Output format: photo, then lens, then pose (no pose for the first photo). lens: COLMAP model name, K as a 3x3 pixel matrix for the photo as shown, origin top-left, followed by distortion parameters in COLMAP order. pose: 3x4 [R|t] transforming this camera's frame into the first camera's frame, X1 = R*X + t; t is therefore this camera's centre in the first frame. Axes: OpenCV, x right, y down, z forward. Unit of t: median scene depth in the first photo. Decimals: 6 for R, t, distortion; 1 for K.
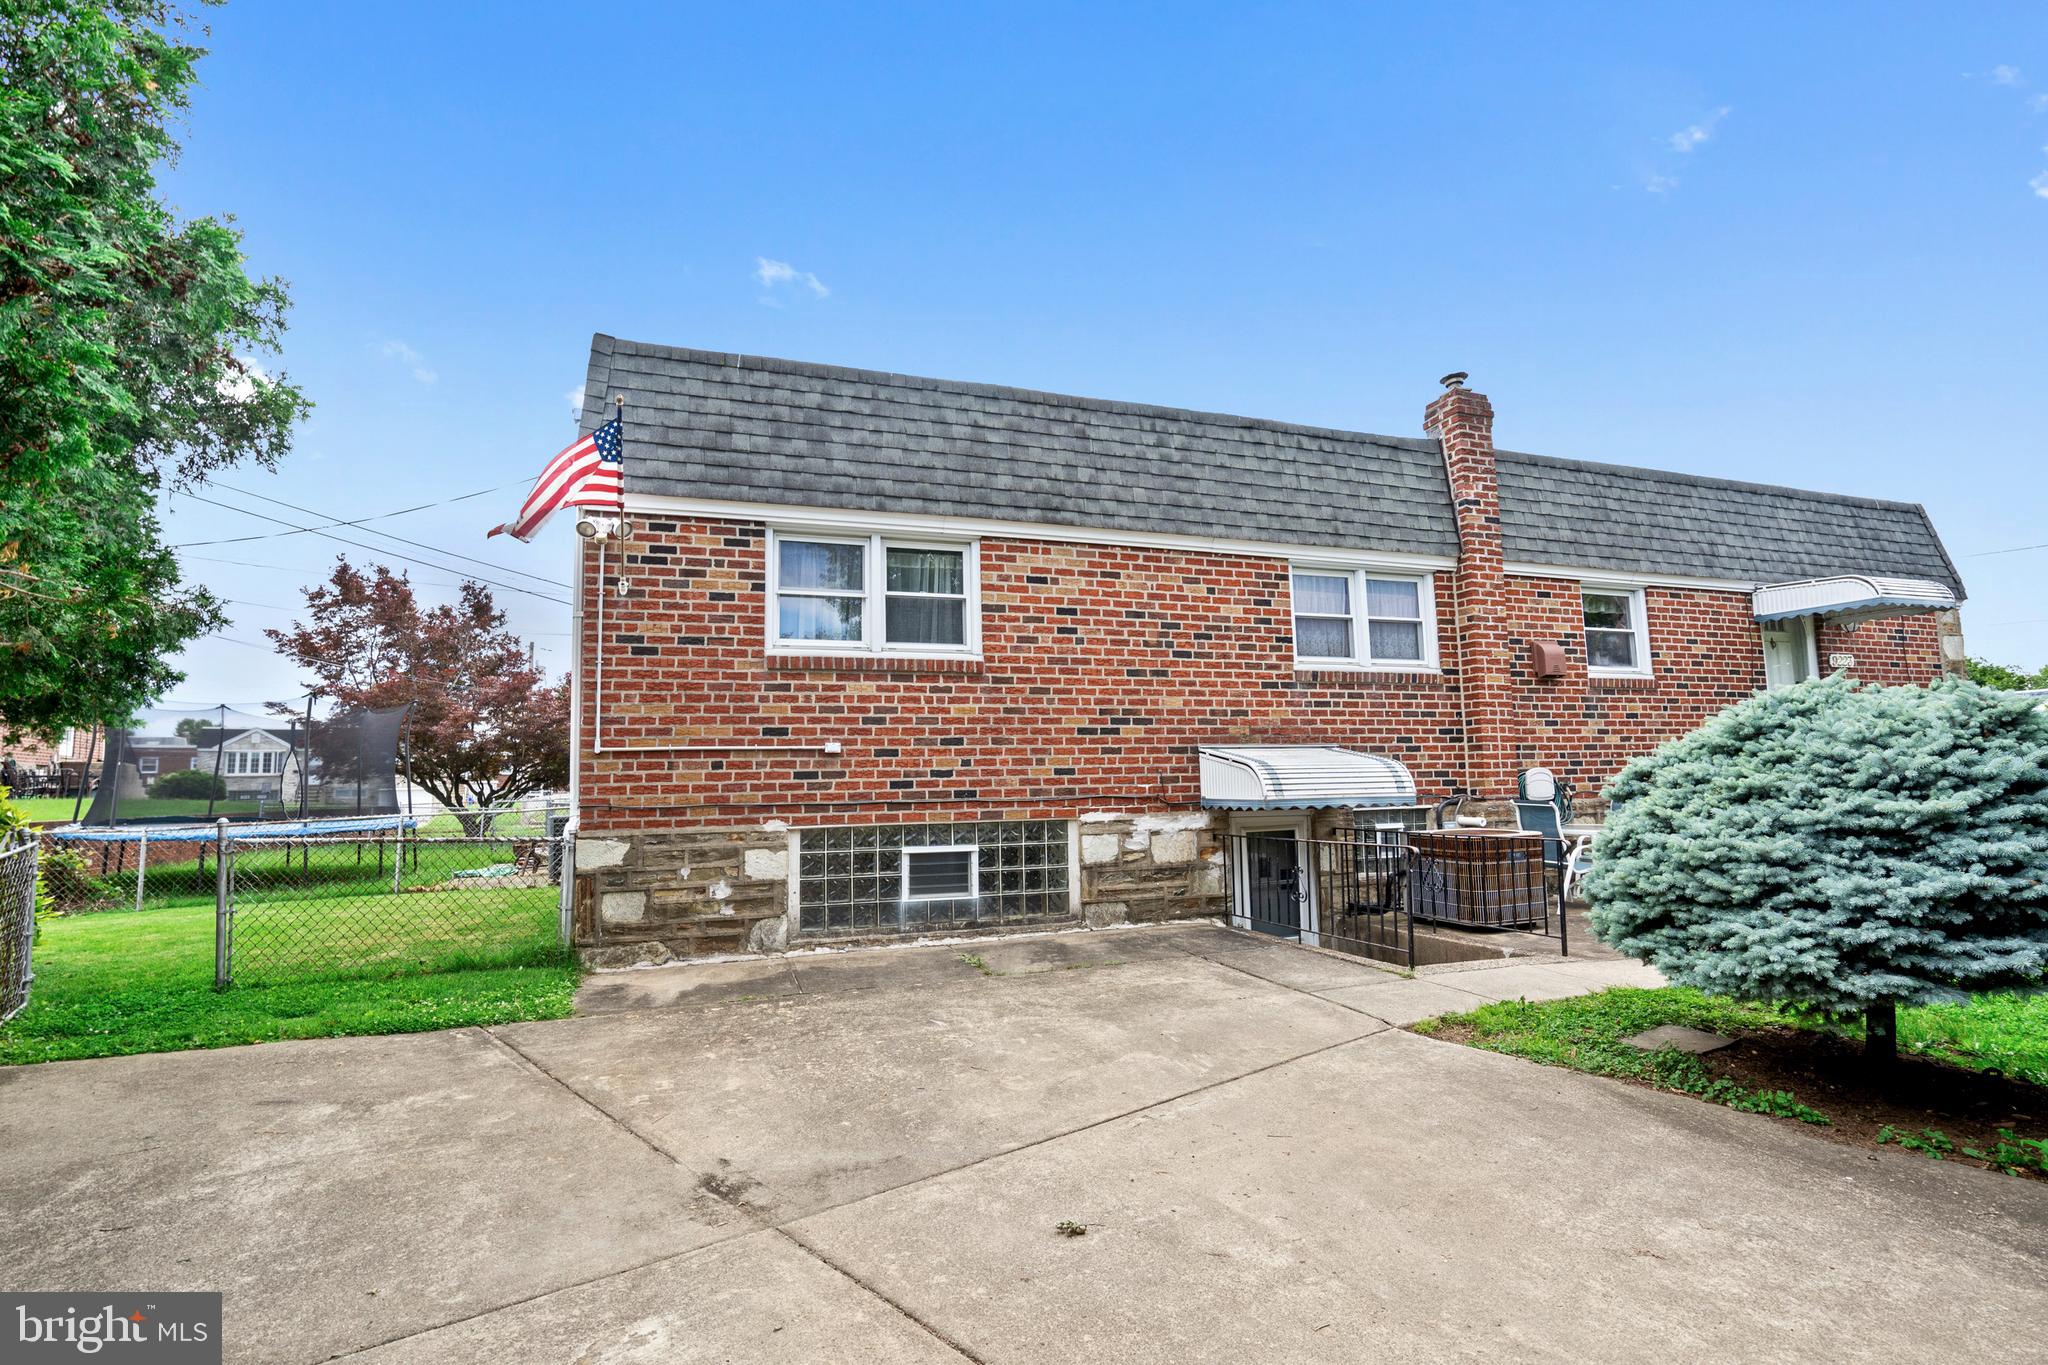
lens RADIAL K [[950.2, 0, 1022.1], [0, 950.2, 677.7], [0, 0, 1]] dist [0.003498, 0.000399]
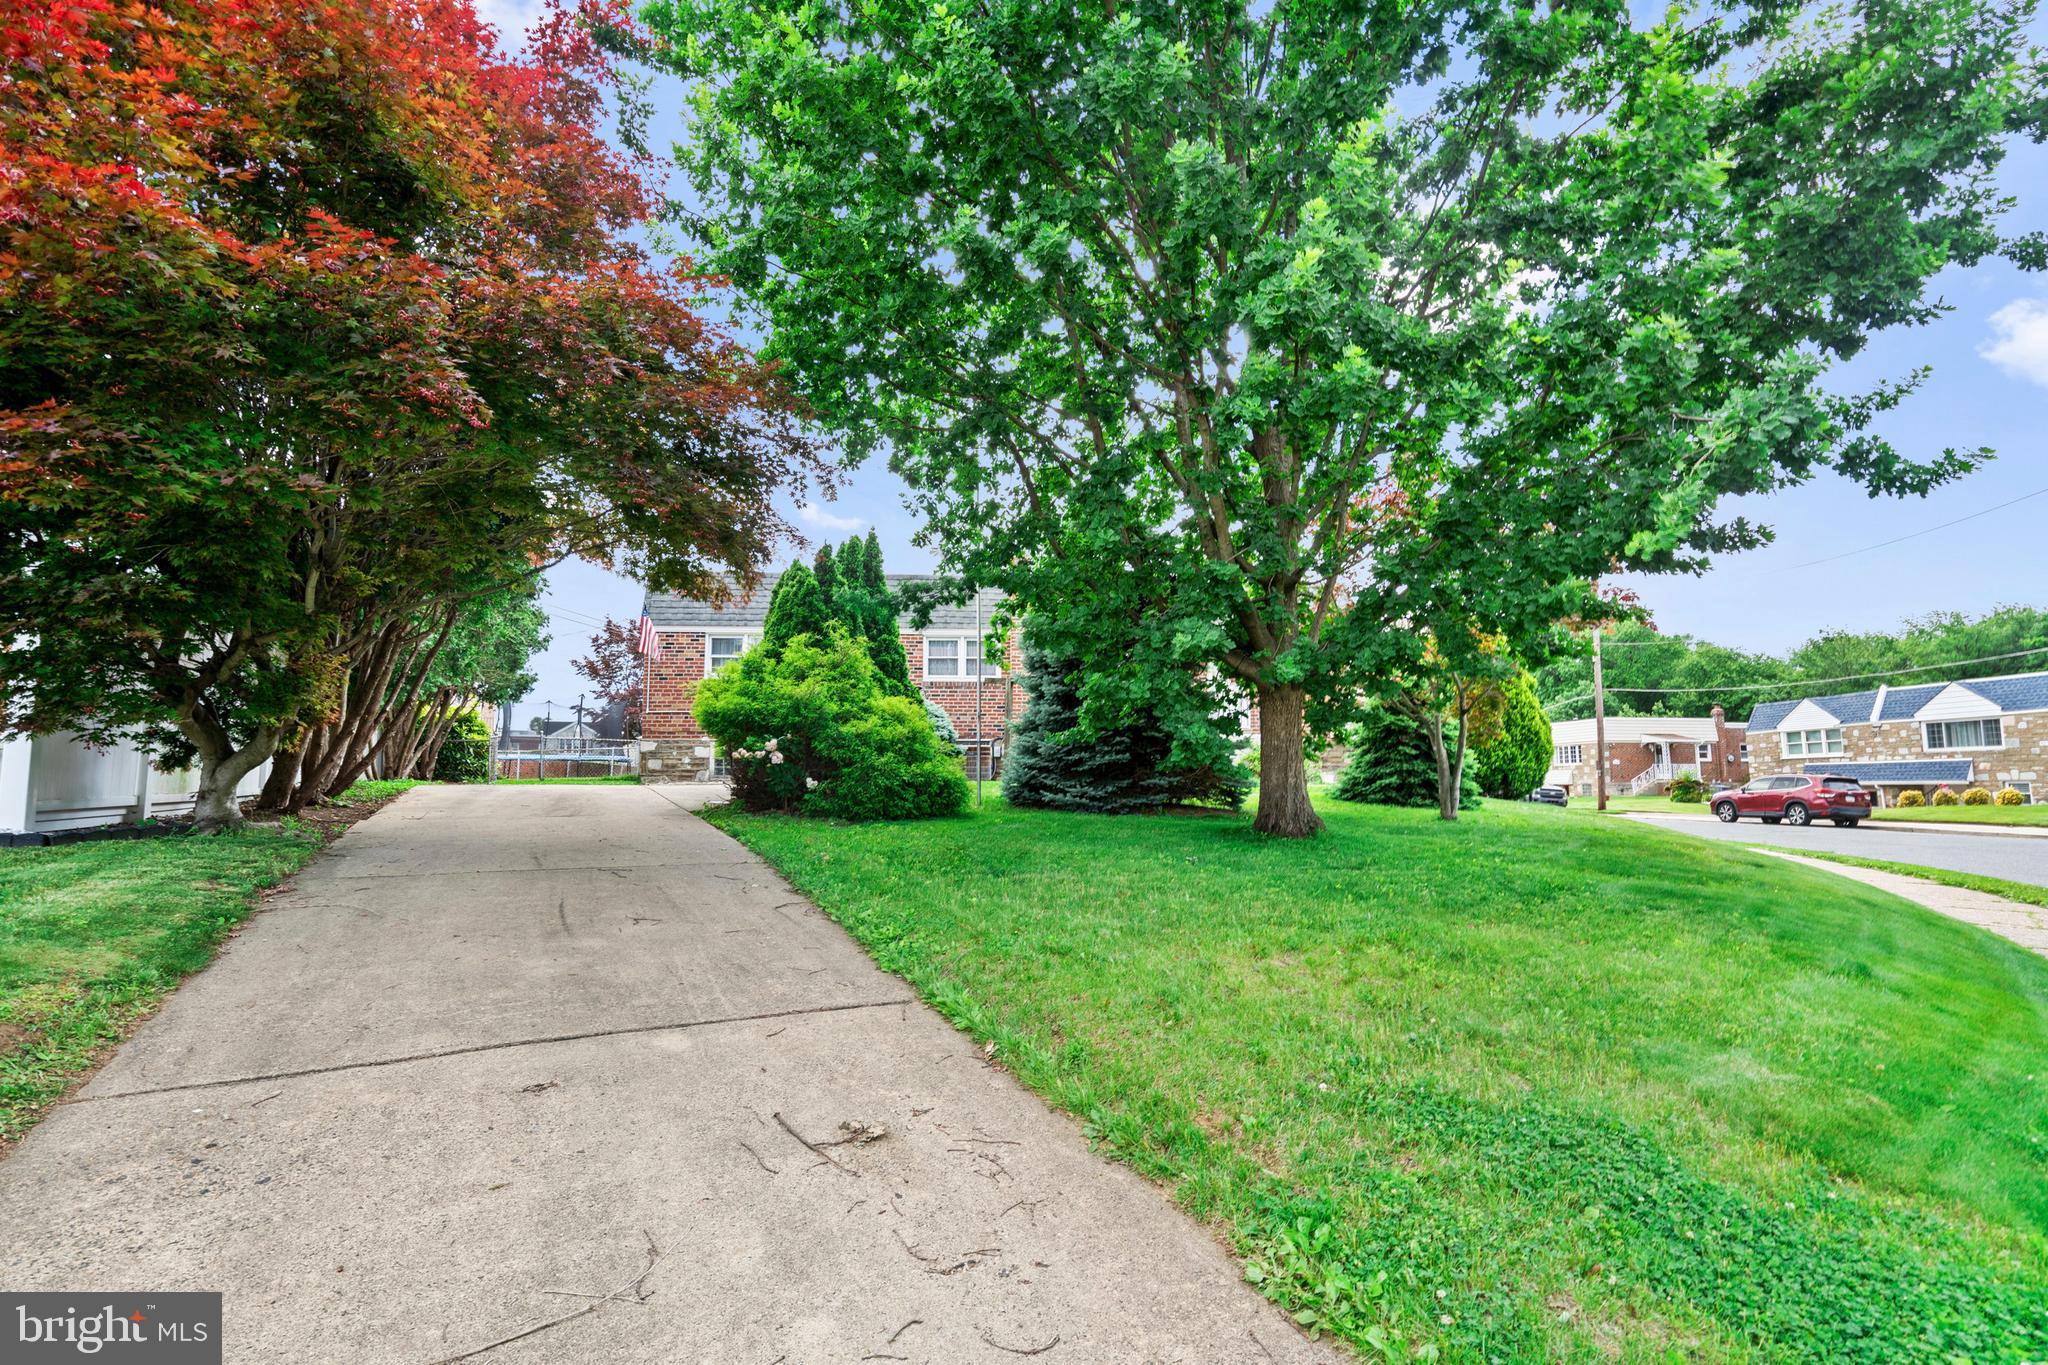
lens RADIAL K [[950.2, 0, 1025.6], [0, 950.2, 692.4], [0, 0, 1]] dist [0.003498, 0.000399]
pose [[0.970187, -0.010104, -0.242145, 1.064009], [0.014043, 0.999796, 0.014549, -0.010741], [0.241948, -0.017516, 0.970131, -1.200578]]
